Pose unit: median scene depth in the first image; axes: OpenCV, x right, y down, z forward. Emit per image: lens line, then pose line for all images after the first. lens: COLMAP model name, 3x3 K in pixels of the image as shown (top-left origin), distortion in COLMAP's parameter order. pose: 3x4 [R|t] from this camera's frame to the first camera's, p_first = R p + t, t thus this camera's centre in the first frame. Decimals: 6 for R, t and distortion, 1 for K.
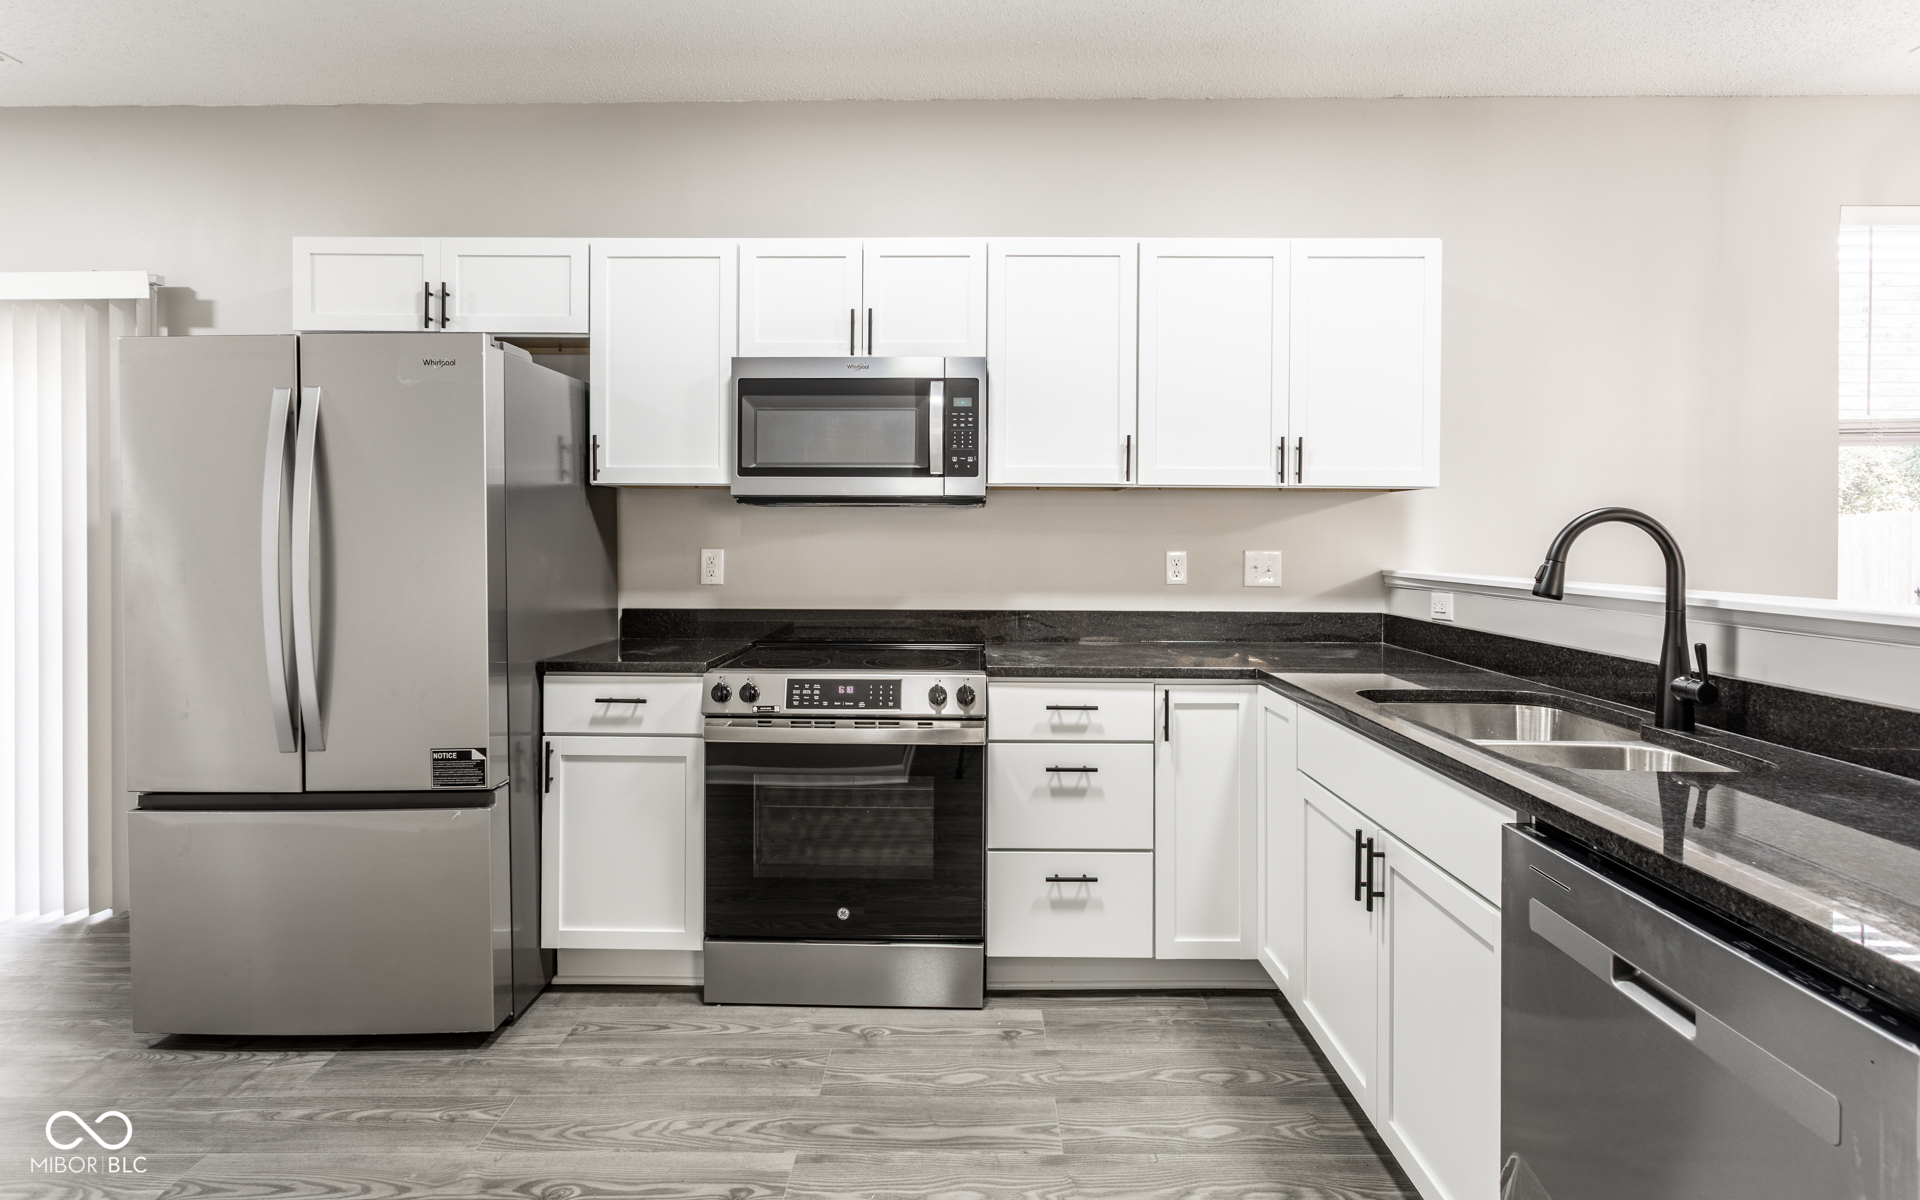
lens RADIAL K [[952.3, 0, 961.0], [0, 952.3, 521.2], [0, 0, 1]] dist [-0.020016, 0.000098]
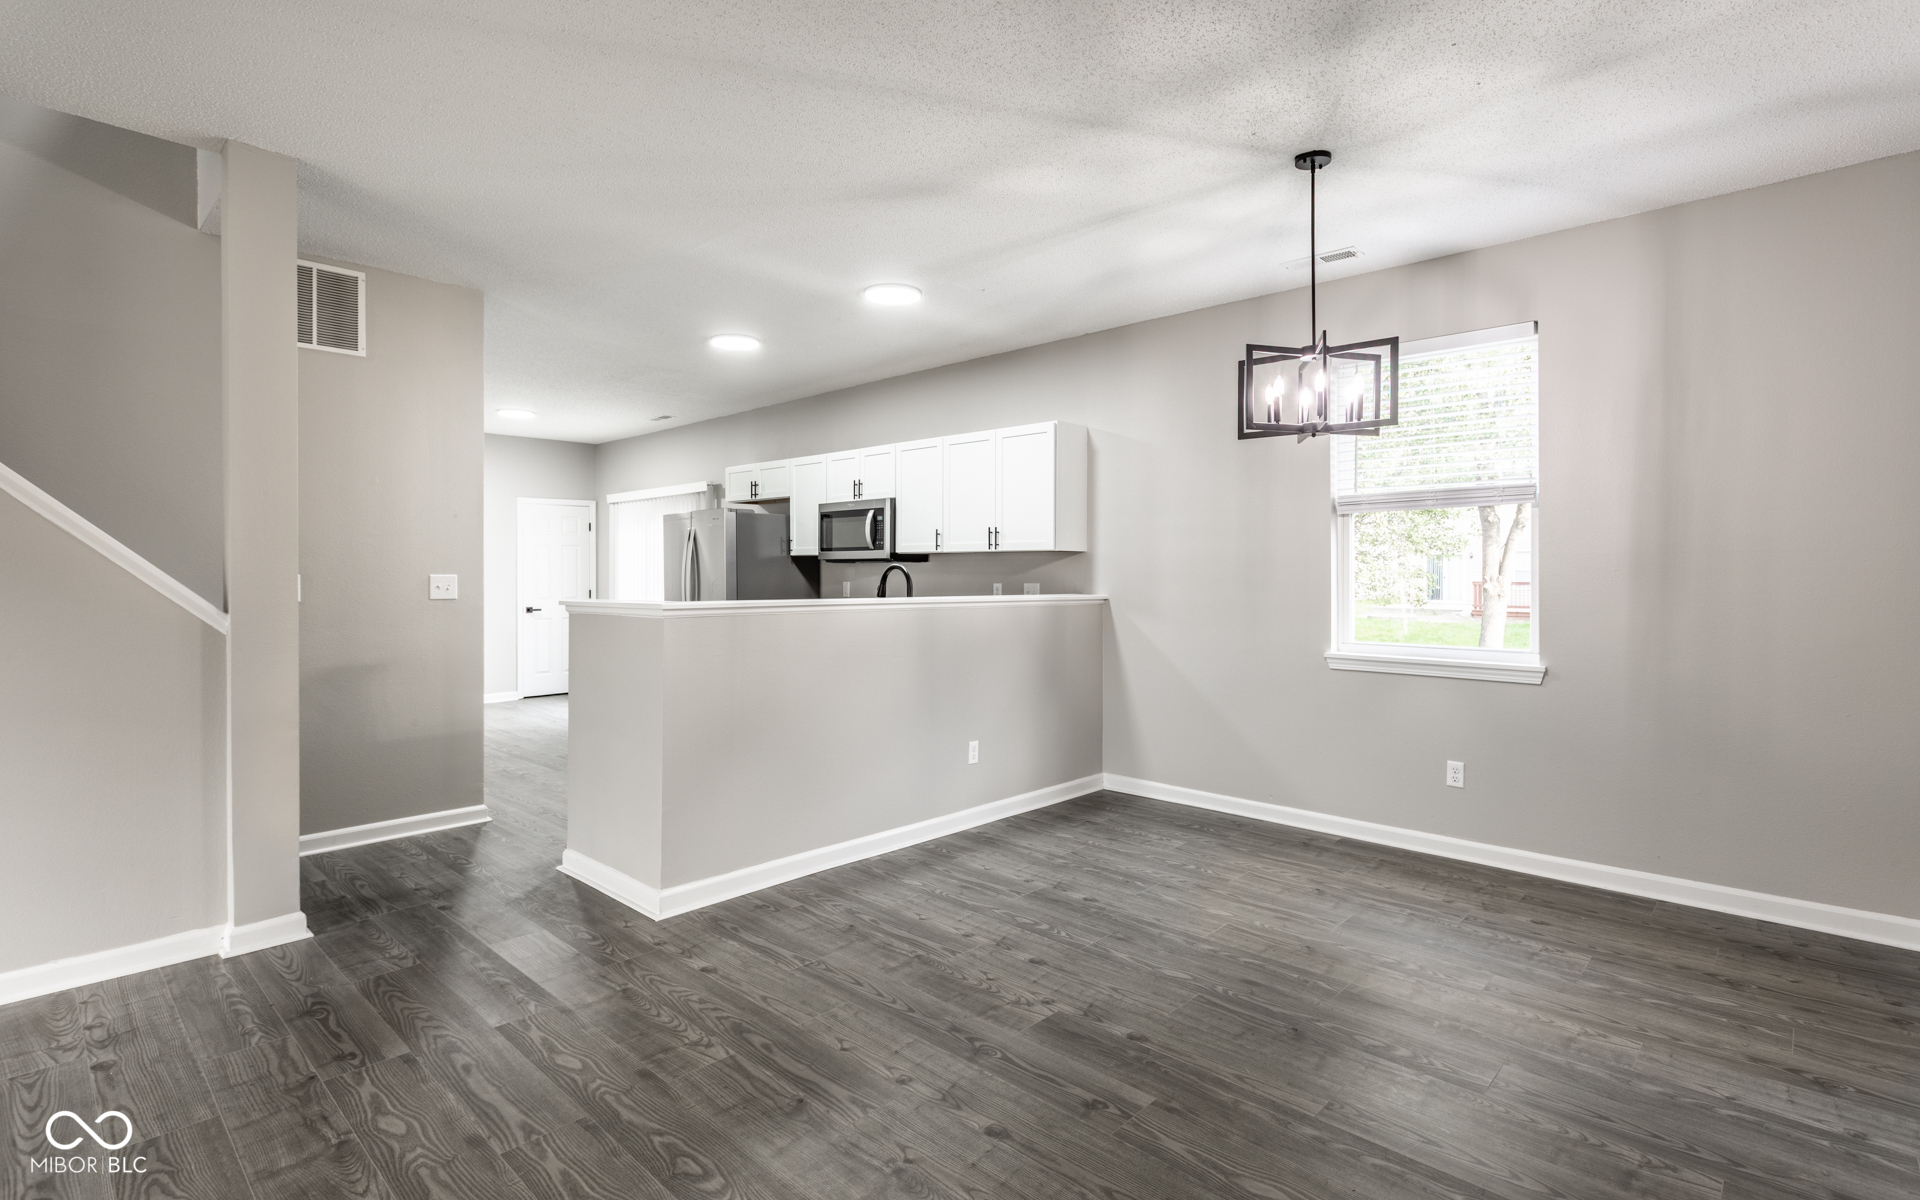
lens RADIAL K [[915.0, 0, 959.0], [0, 915.0, 568.0], [0, 0, 1]] dist [-0.003820, 0.000891]
pose [[0.717739, -0.004130, -0.696300, 1.681167], [0.003045, 0.999991, -0.002794, 0.002764], [0.696305, -0.000115, 0.717746, -0.459595]]
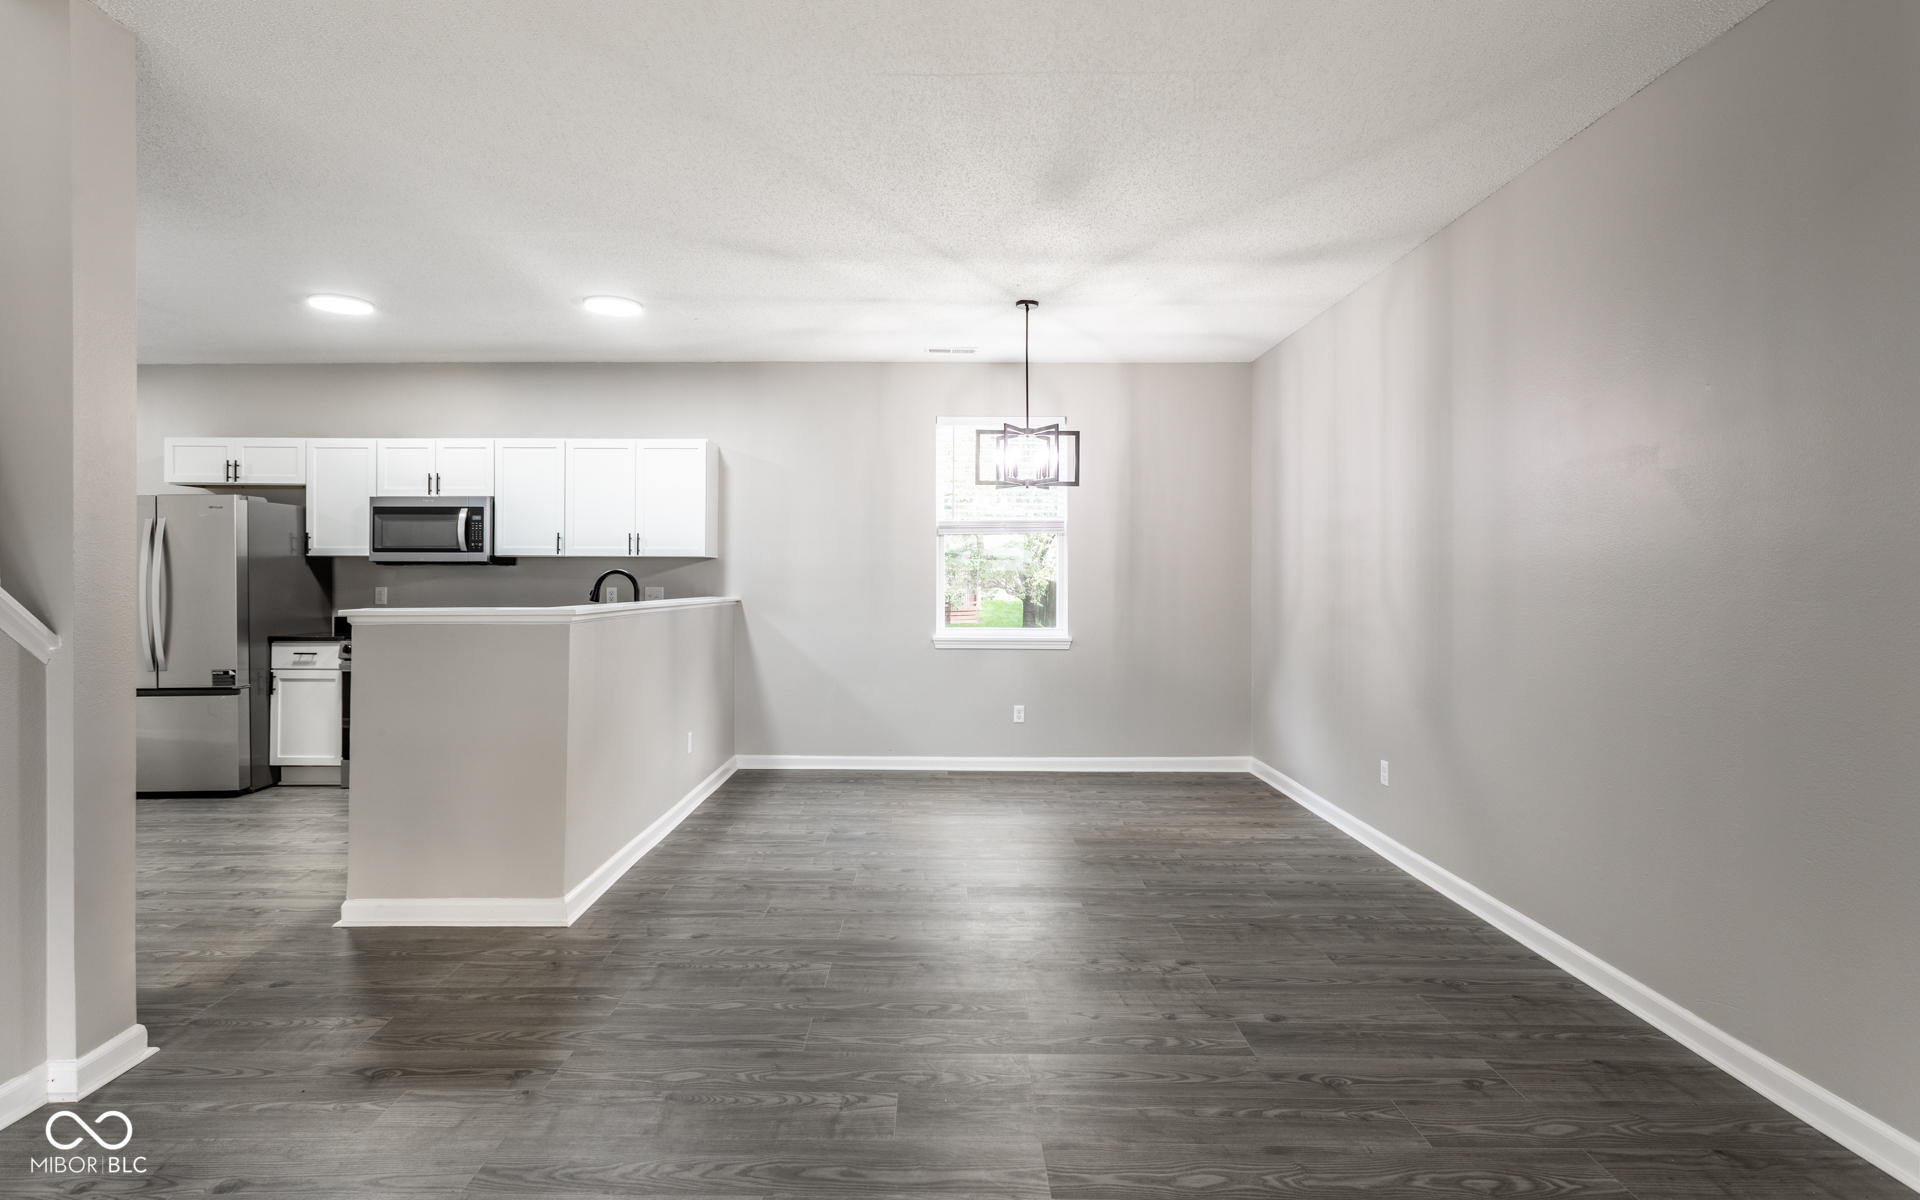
lens RADIAL K [[941.7, 0, 946.6], [0, 941.7, 574.7], [0, 0, 1]] dist [-0.002791, 0.001124]
pose [[0.999969, 0.002574, -0.007377, 1.069274], [-0.002555, 0.999993, 0.002614, -0.005528], [0.007384, -0.002595, 0.999969, -1.102512]]
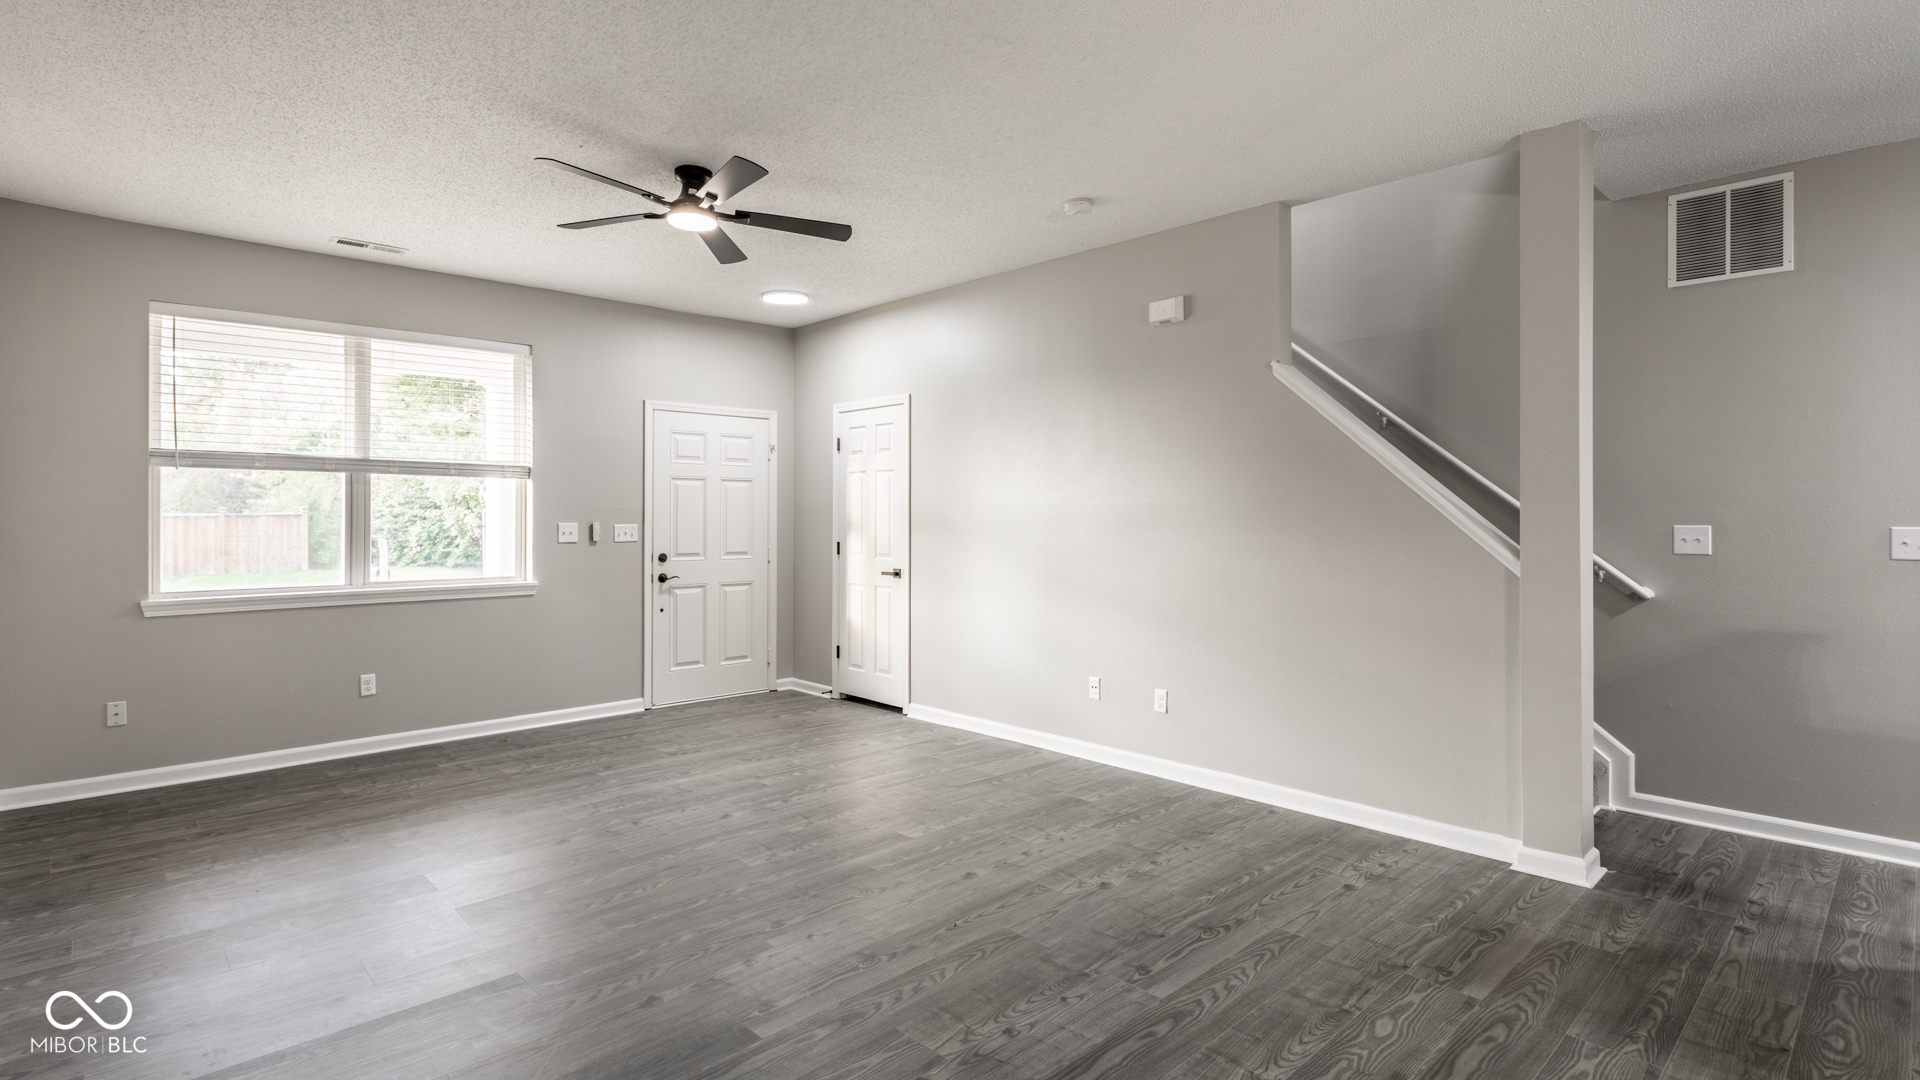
lens RADIAL K [[924.4, 0, 950.1], [0, 924.4, 513.7], [0, 0, 1]] dist [0.013602, -0.000063]
pose [[-0.735854, -0.004456, -0.677125, 1.686472], [0.001684, 0.999963, -0.008410, -0.002440], [0.677138, -0.007329, -0.735820, 0.116637]]
